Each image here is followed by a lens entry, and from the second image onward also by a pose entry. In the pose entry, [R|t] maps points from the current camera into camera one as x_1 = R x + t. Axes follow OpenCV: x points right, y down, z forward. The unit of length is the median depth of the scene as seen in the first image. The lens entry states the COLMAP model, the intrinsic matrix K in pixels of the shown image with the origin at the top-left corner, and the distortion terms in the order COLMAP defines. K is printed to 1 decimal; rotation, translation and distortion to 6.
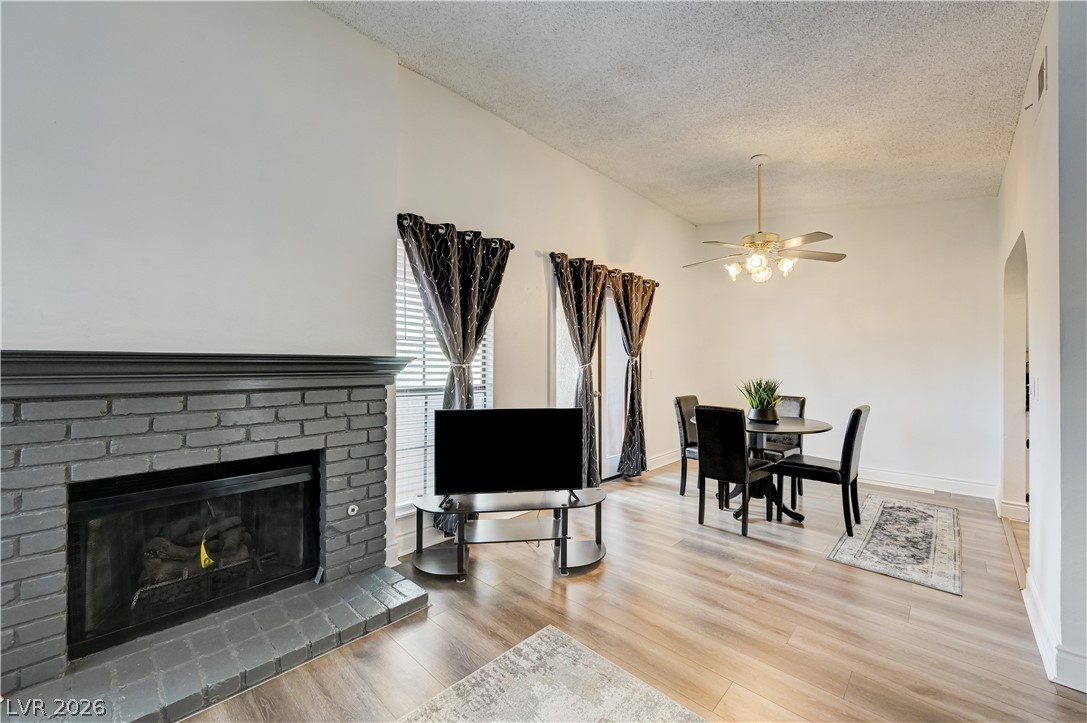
lens RADIAL K [[426.3, 0, 549.2], [0, 426.3, 363.3], [0, 0, 1]] dist [0.002193, 0.000248]
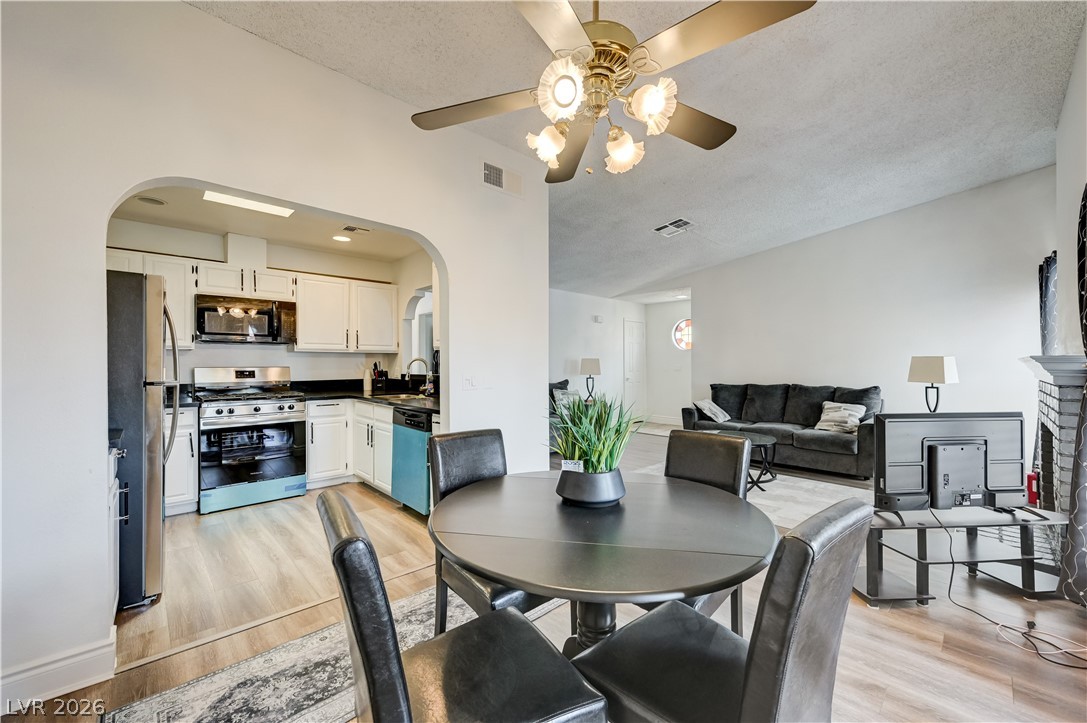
lens RADIAL K [[428.0, 0, 548.5], [0, 428.0, 362.6], [0, 0, 1]] dist [-0.001571, 0.000109]
pose [[-0.998876, -0.000792, 0.047398, 0.587585], [-0.001123, 0.999975, -0.006960, 0.006945], [-0.047392, -0.007006, -0.998852, 1.601915]]
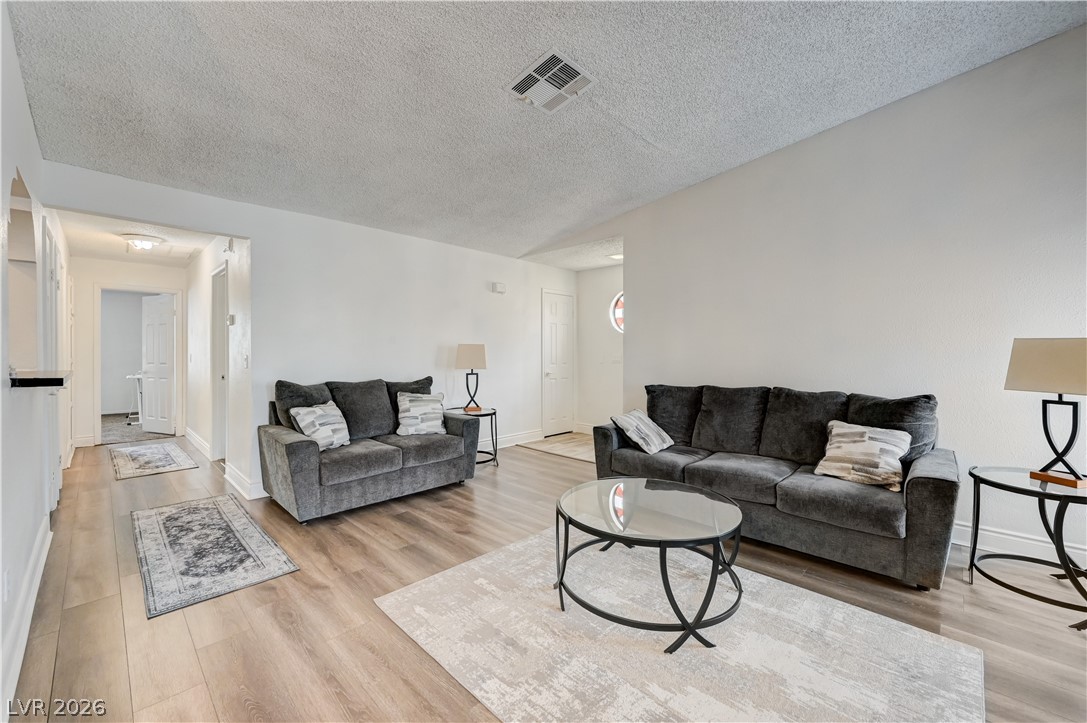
lens RADIAL K [[433.6, 0, 547.8], [0, 433.6, 354.2], [0, 0, 1]] dist [-0.000173, 0.000014]
pose [[-0.999974, -0.004258, 0.005764, 0.206683], [-0.004269, 0.999989, -0.001993, 0.005801], [-0.005755, -0.002018, -0.999981, 0.839359]]
